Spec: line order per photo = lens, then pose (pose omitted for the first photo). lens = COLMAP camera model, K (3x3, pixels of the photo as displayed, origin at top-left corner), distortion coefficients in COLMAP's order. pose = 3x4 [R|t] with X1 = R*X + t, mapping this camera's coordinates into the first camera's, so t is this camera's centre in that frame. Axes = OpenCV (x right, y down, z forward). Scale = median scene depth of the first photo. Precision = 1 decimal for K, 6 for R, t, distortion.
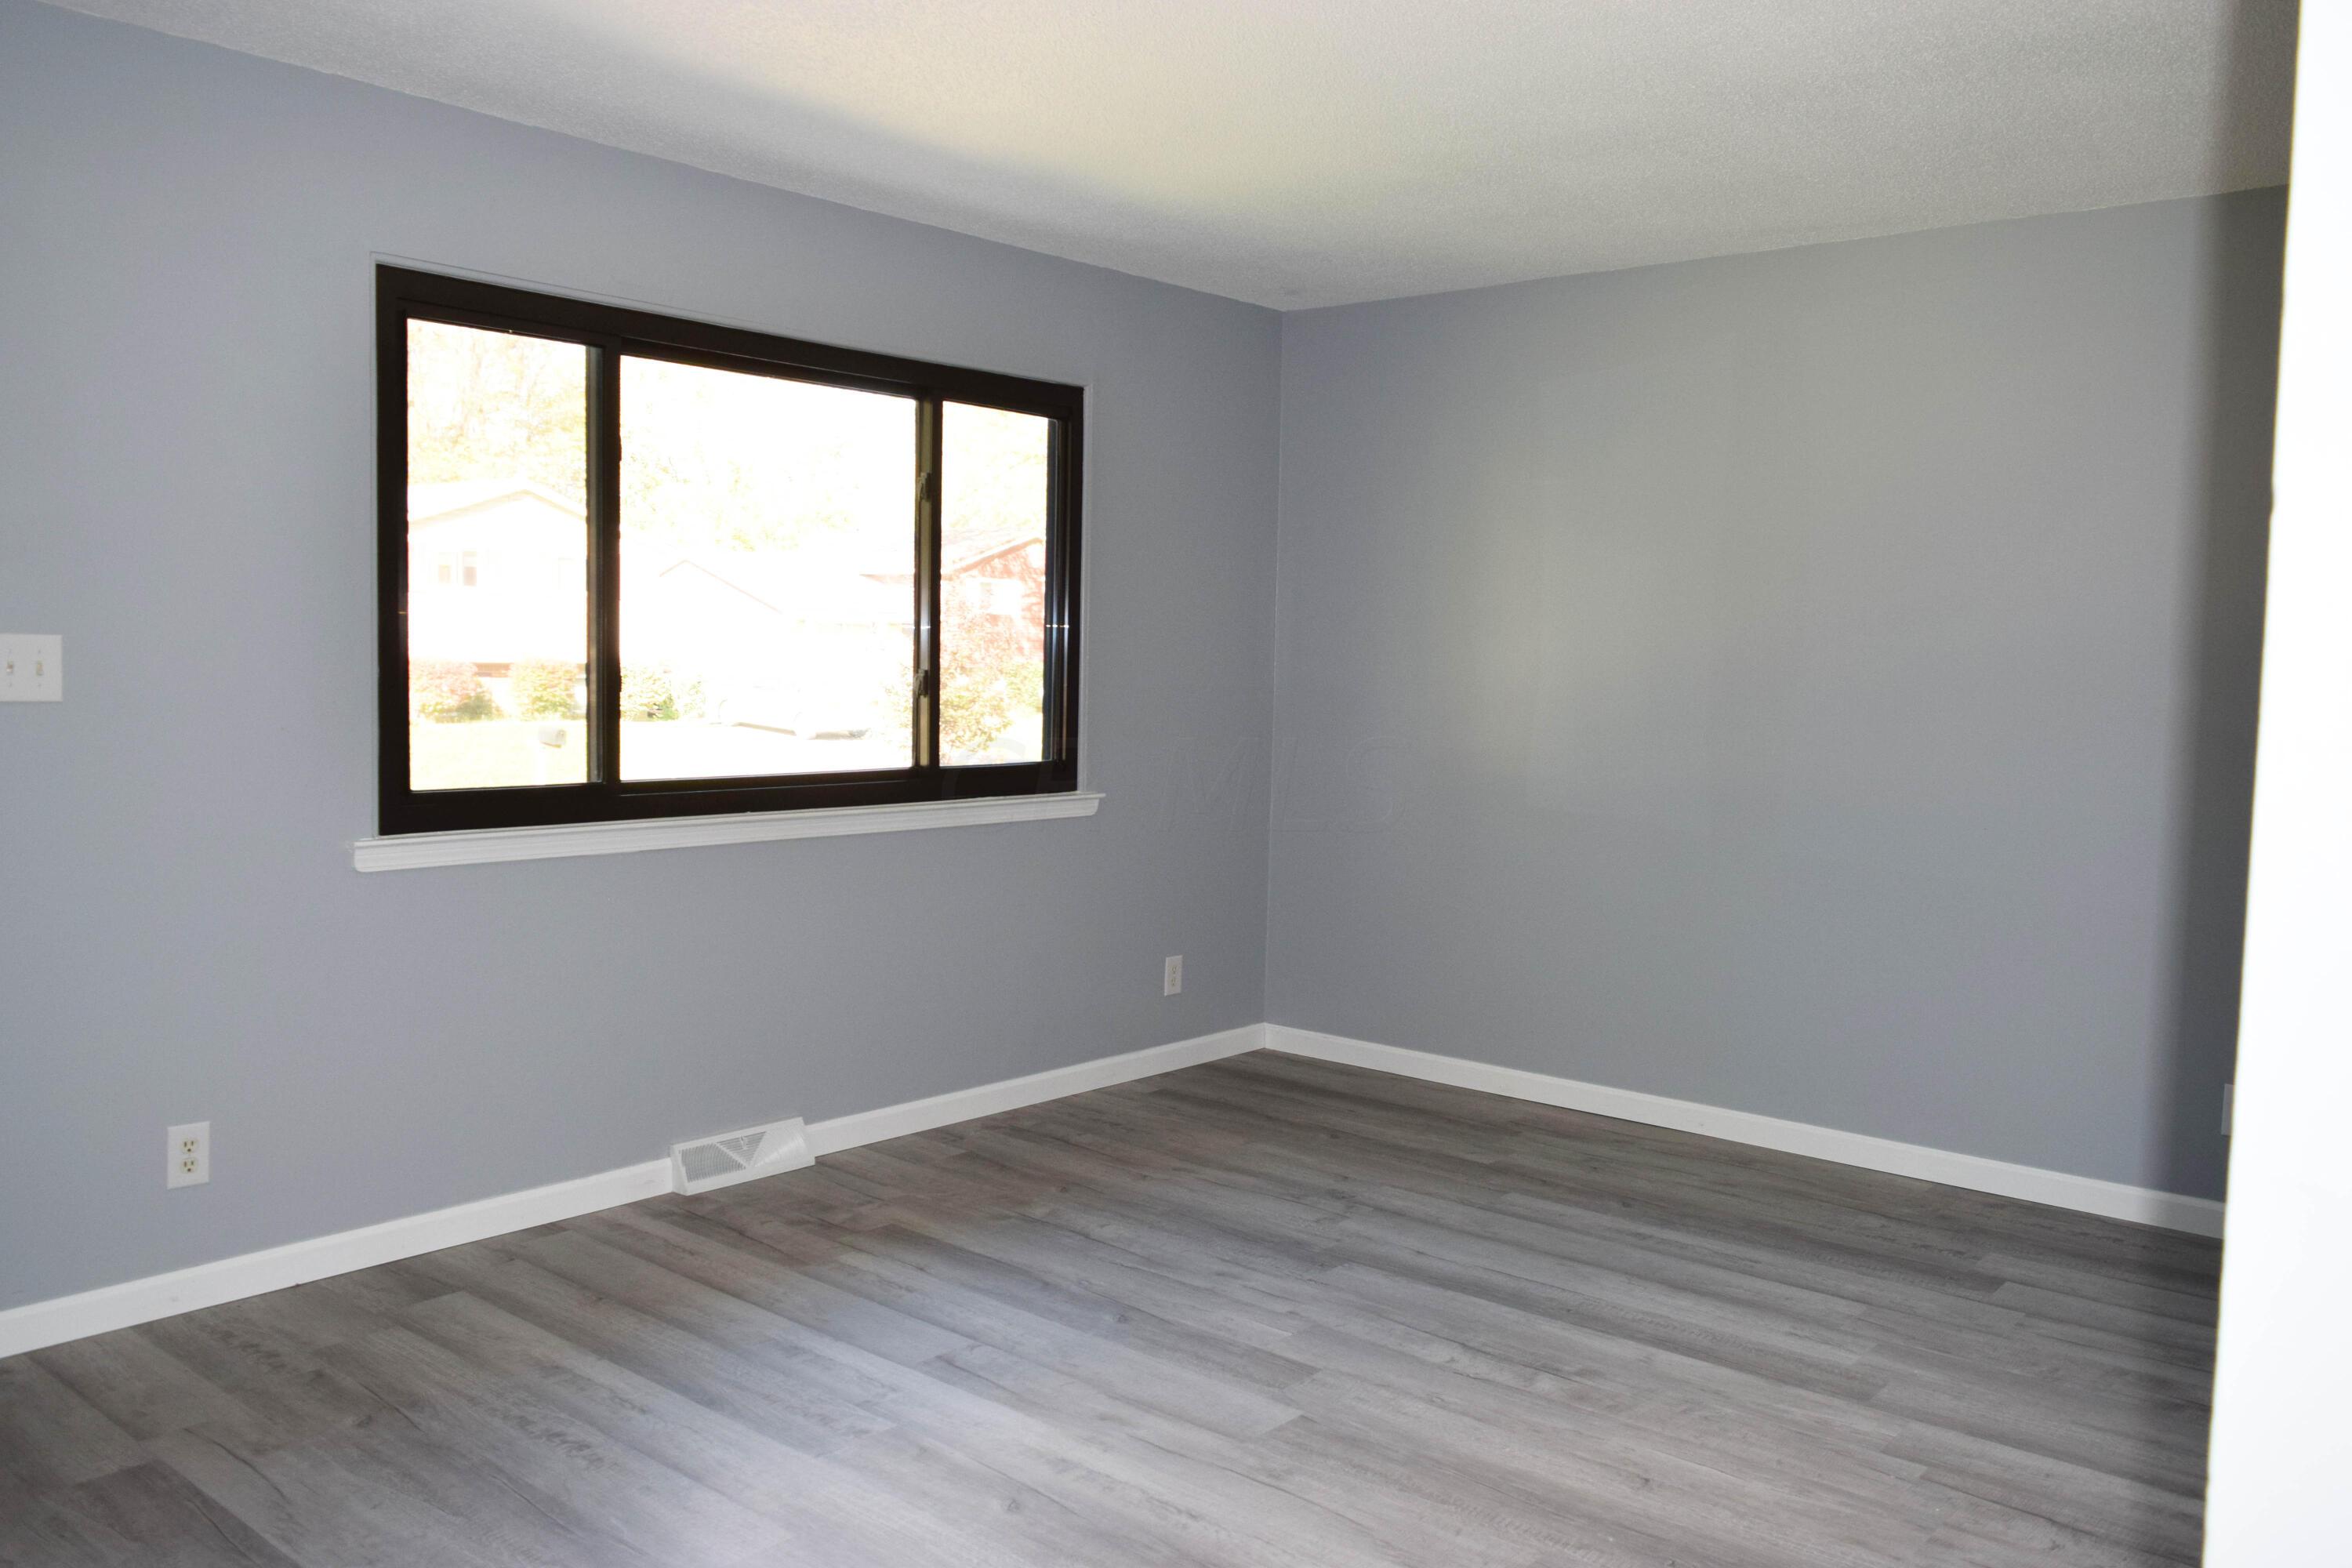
lens RADIAL K [[1799.9, 0, 1190.7], [0, 1799.9, 781.8], [0, 0, 1]] dist [-0.026927, 0.012572]
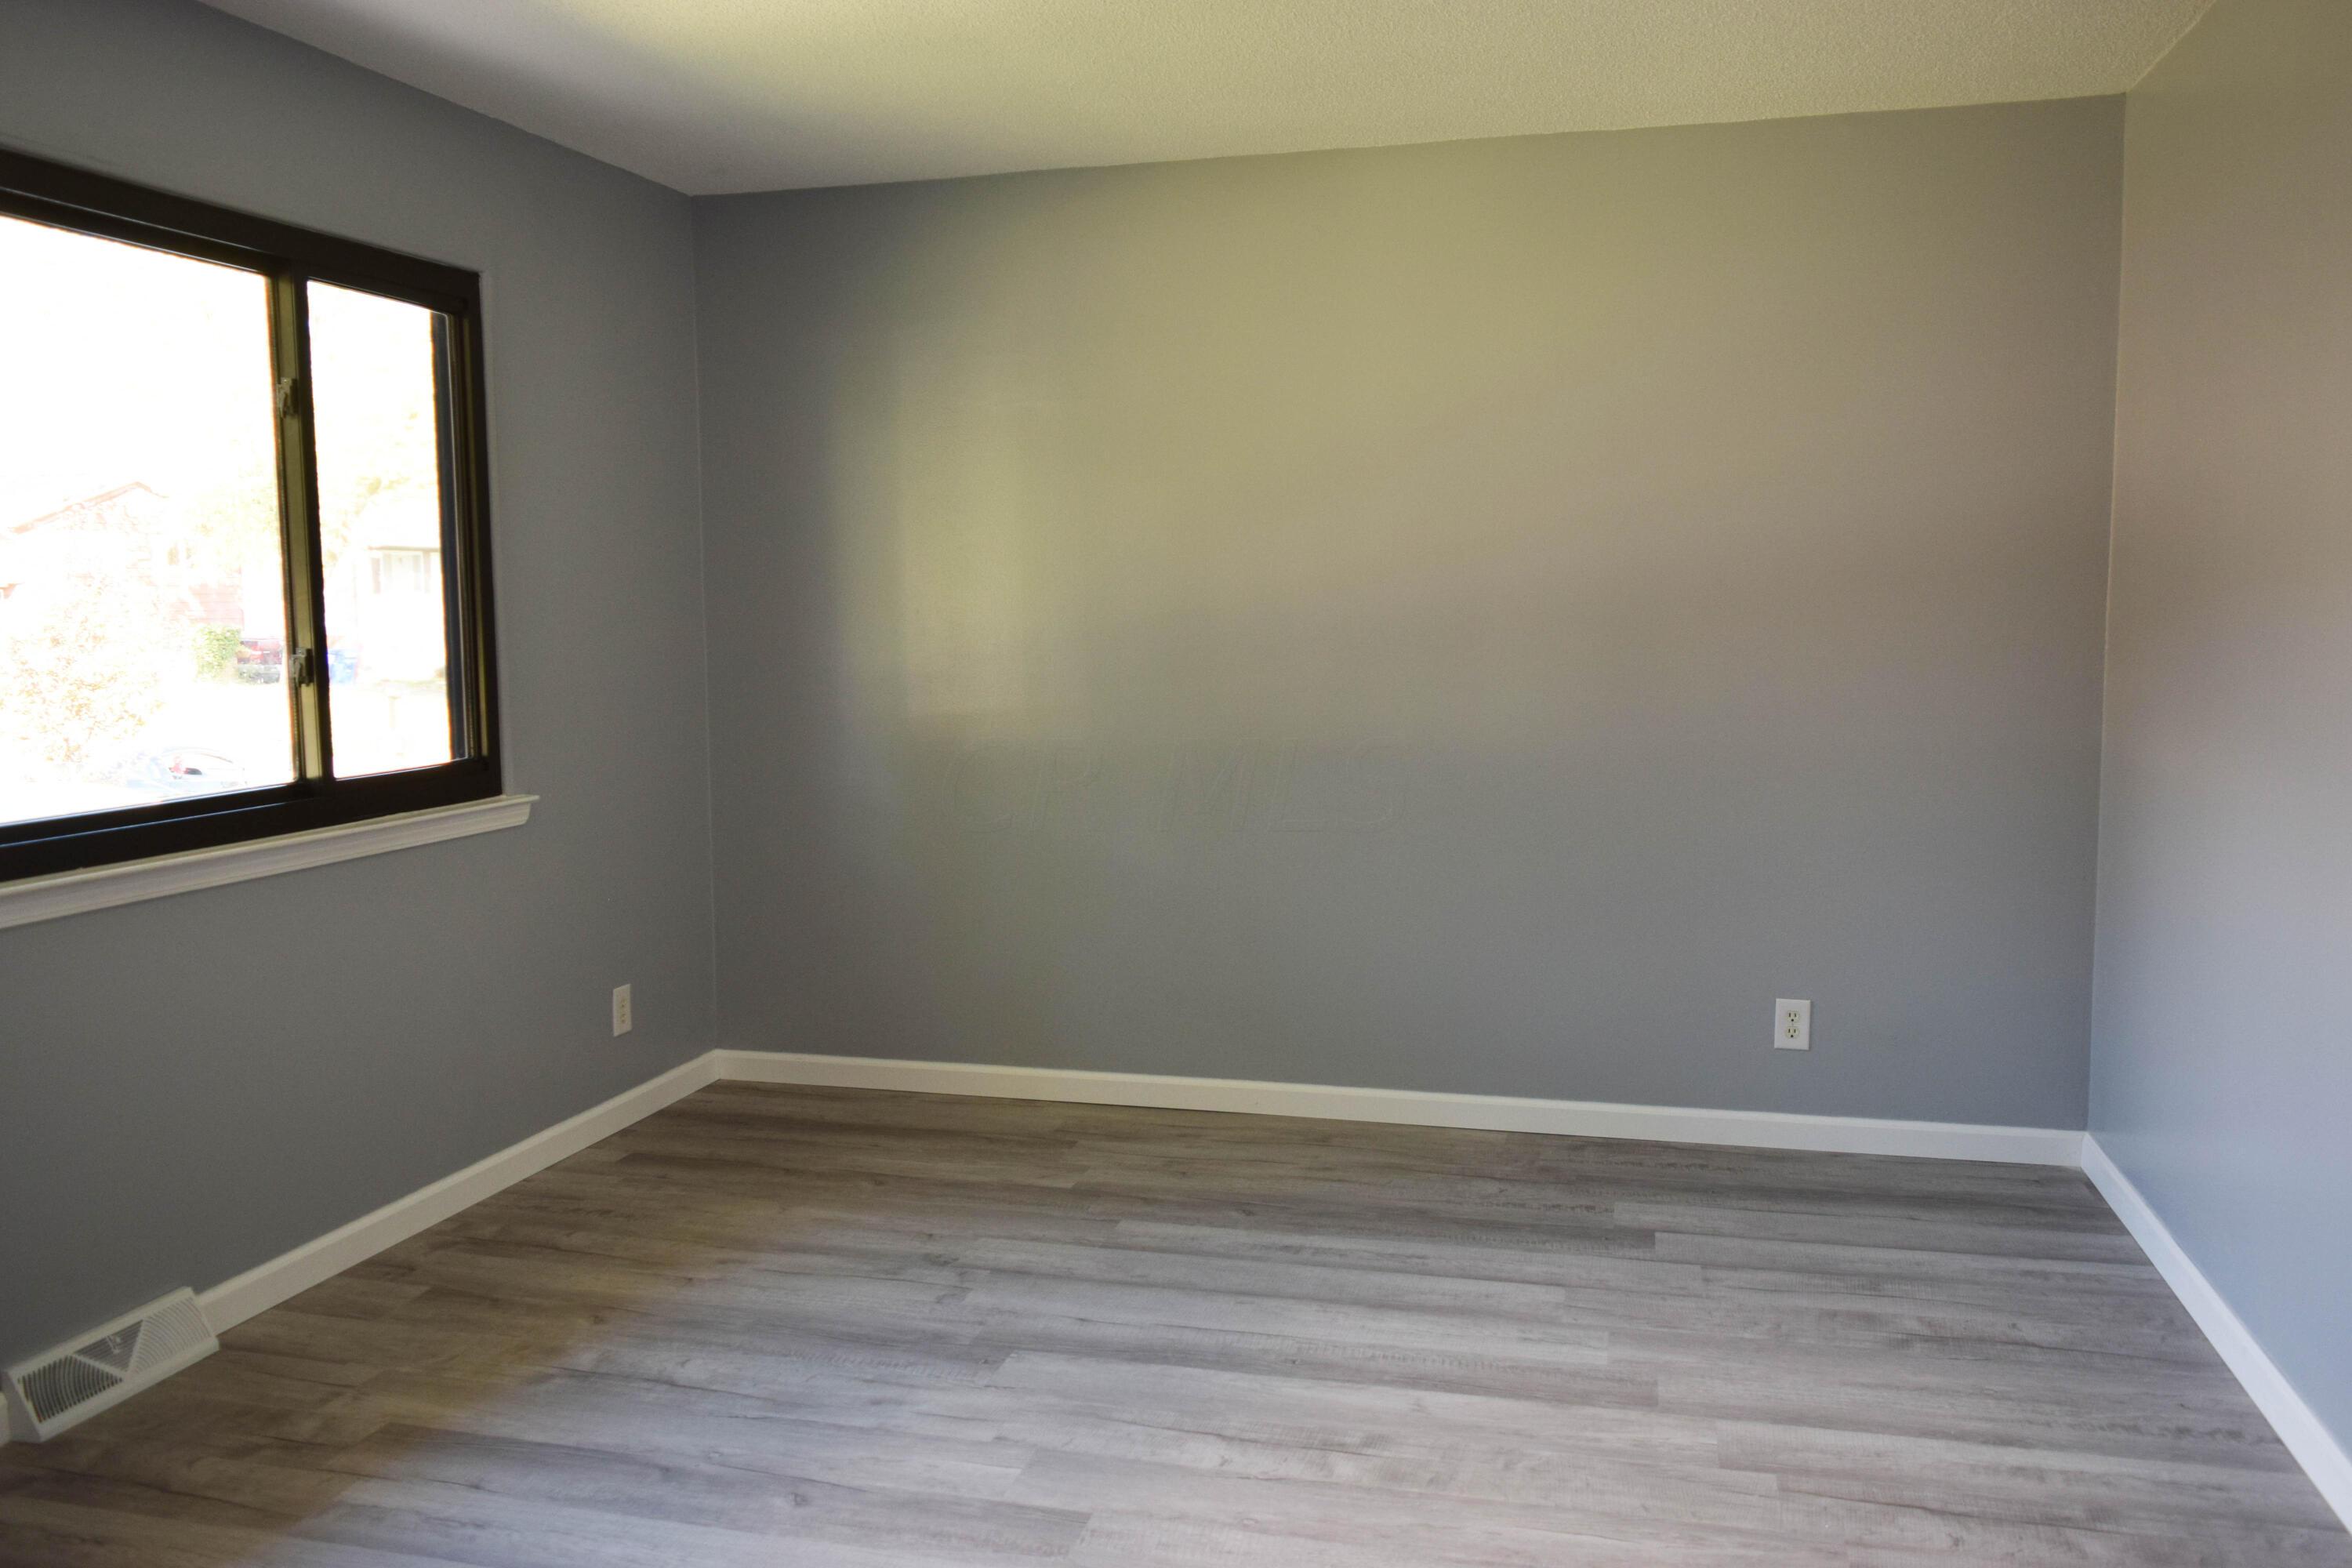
lens RADIAL K [[1799.9, 0, 1179.2], [0, 1799.9, 785.9], [0, 0, 1]] dist [-0.026927, 0.012572]
pose [[0.901526, -0.074268, 0.426304, -0.170993], [0.059970, 0.997098, 0.046886, -0.023508], [-0.428549, -0.016703, 0.903364, 0.225940]]
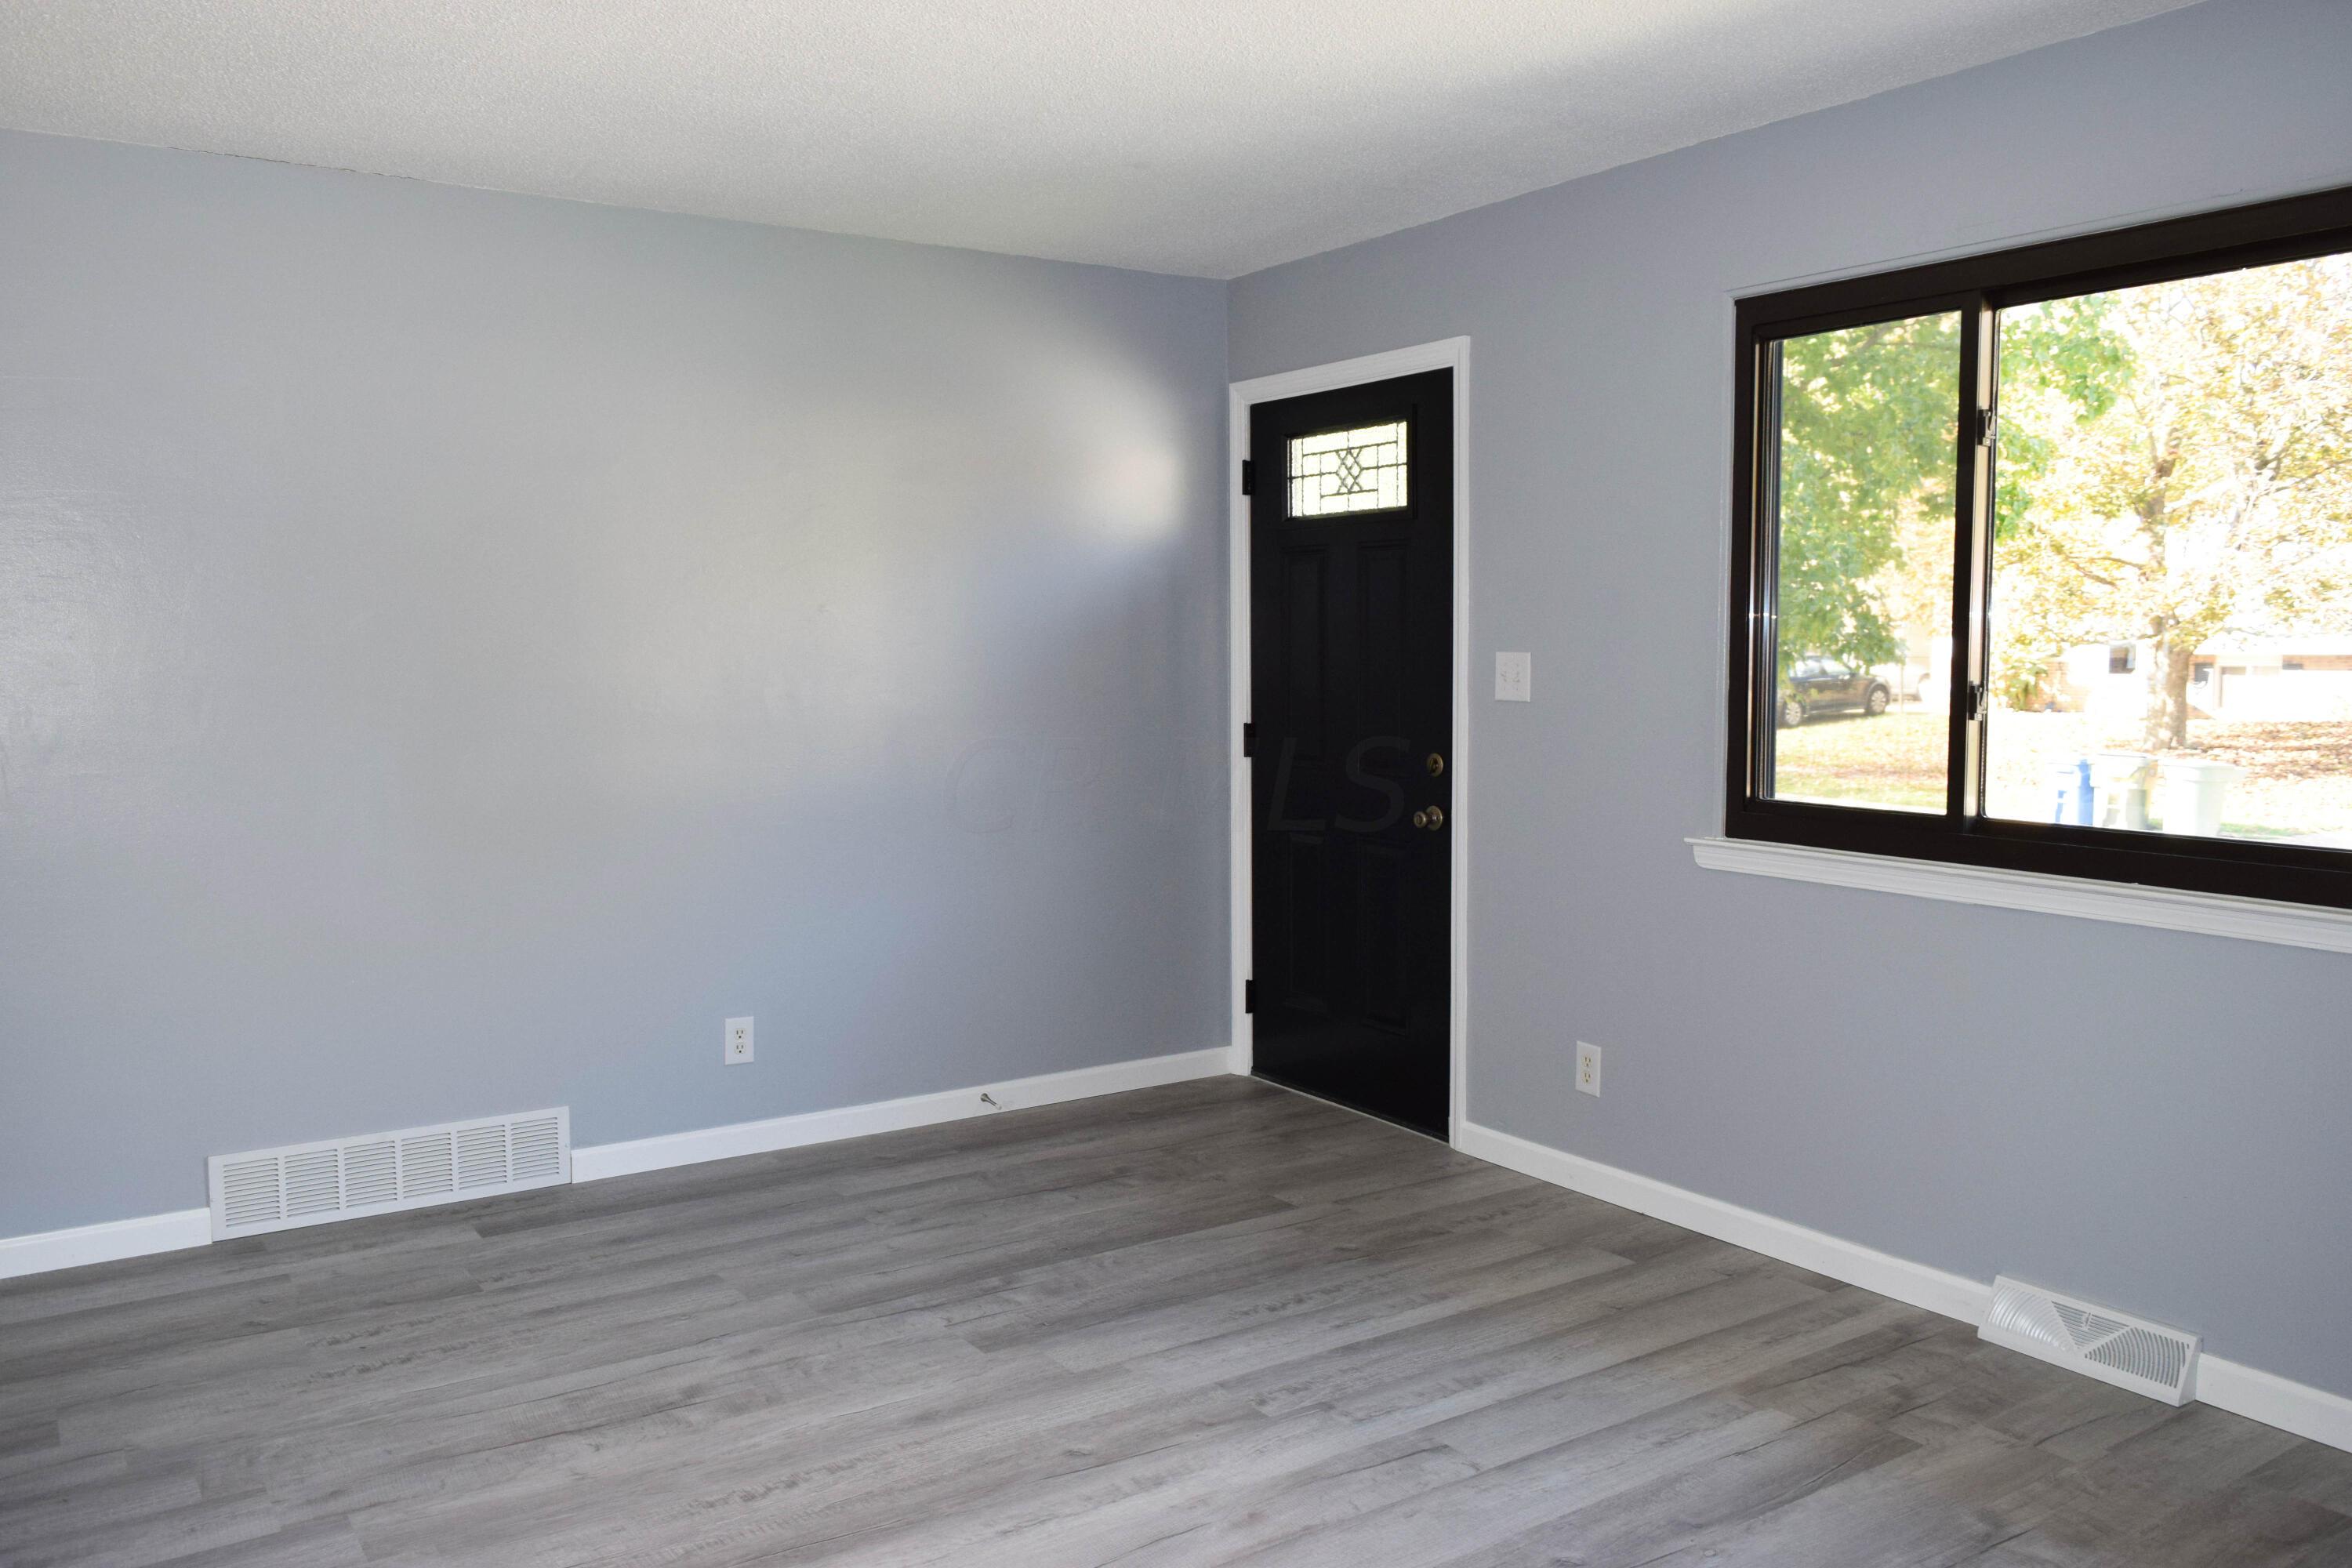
lens RADIAL K [[1799.9, 0, 1121.6], [0, 1799.9, 758.1], [0, 0, 1]] dist [-0.026927, 0.012572]
pose [[-0.276260, 0.055097, -0.959502, 0.624779], [-0.069322, 0.994613, 0.077072, -0.069112], [0.958580, 0.087807, -0.270952, 0.877781]]
